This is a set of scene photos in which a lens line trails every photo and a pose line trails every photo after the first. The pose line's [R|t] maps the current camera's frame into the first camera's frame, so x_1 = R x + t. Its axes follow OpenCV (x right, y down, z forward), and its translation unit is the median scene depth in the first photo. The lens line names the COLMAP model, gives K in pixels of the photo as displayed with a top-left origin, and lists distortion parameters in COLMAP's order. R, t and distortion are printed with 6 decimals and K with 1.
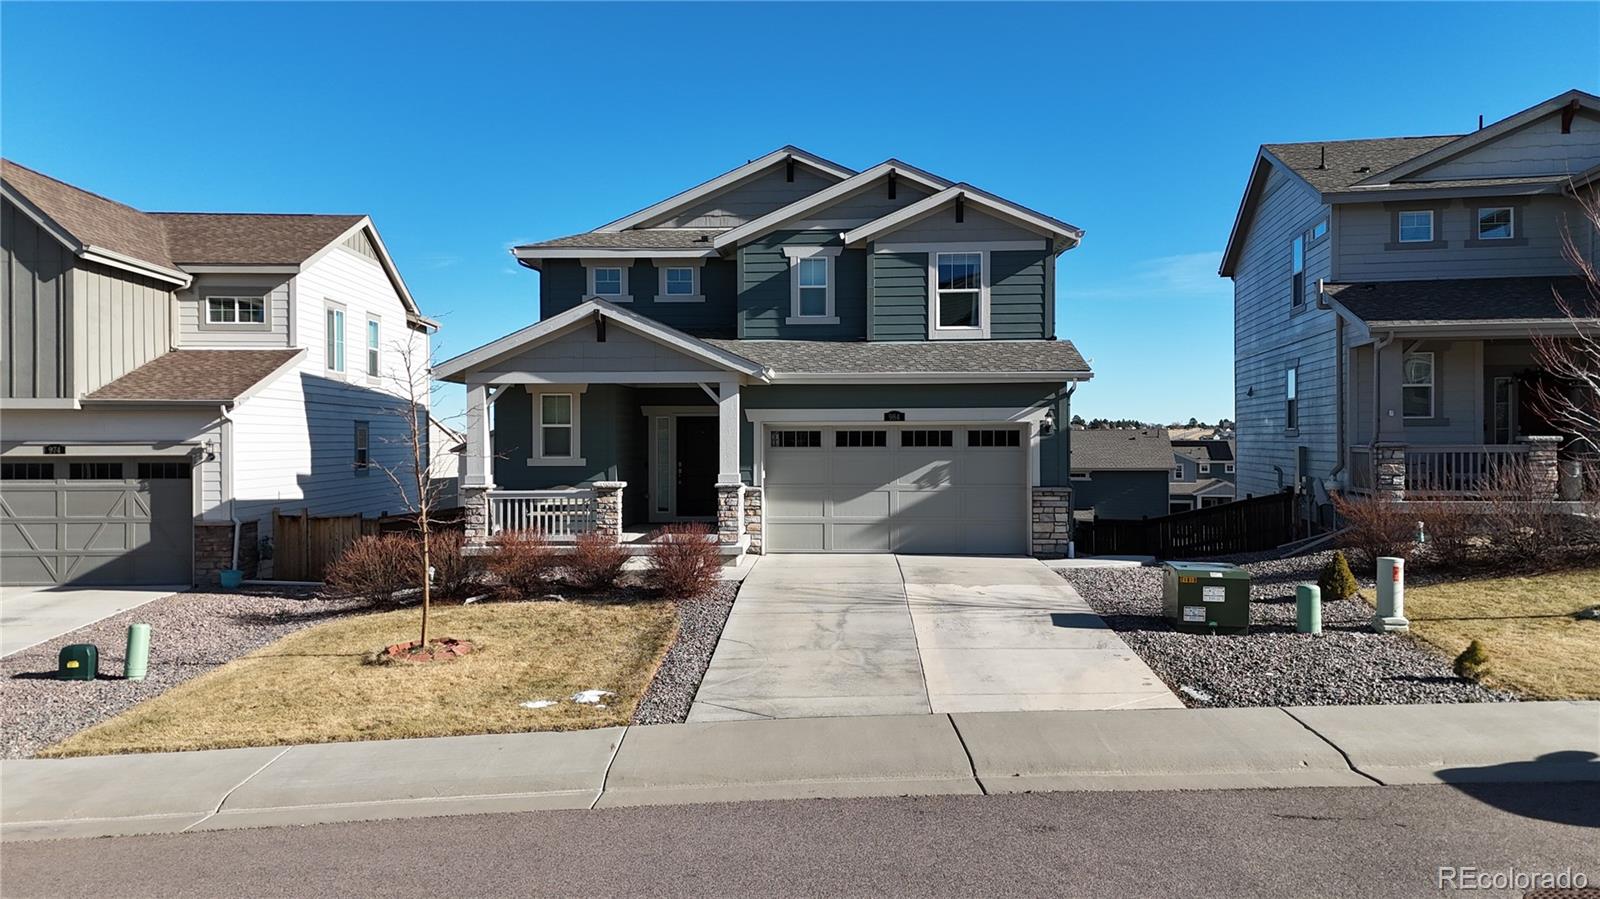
lens RADIAL K [[1176.3, 0, 794.8], [0, 1176.3, 446.0], [0, 0, 1]] dist [0.090507, -0.090593]
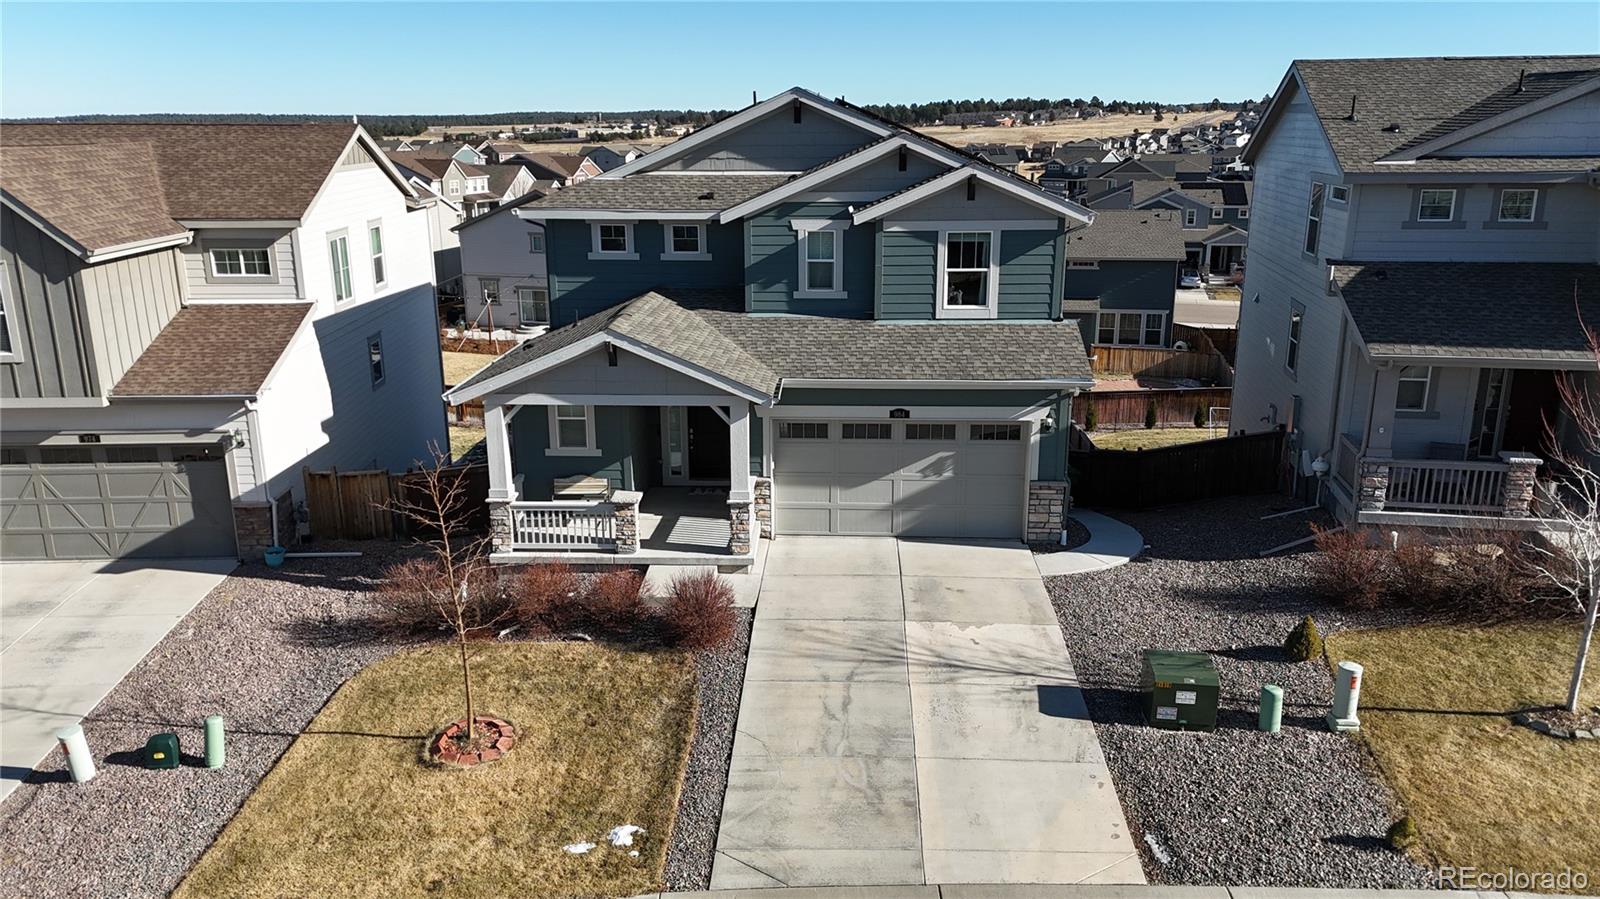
lens RADIAL K [[1176.3, 0, 794.8], [0, 1176.3, 446.0], [0, 0, 1]] dist [0.090507, -0.090593]
pose [[0.999994, -0.000116, -0.003603, -0.003141], [0.001066, 0.964289, 0.264852, -0.262556], [0.003444, -0.264854, 0.964282, 0.000514]]
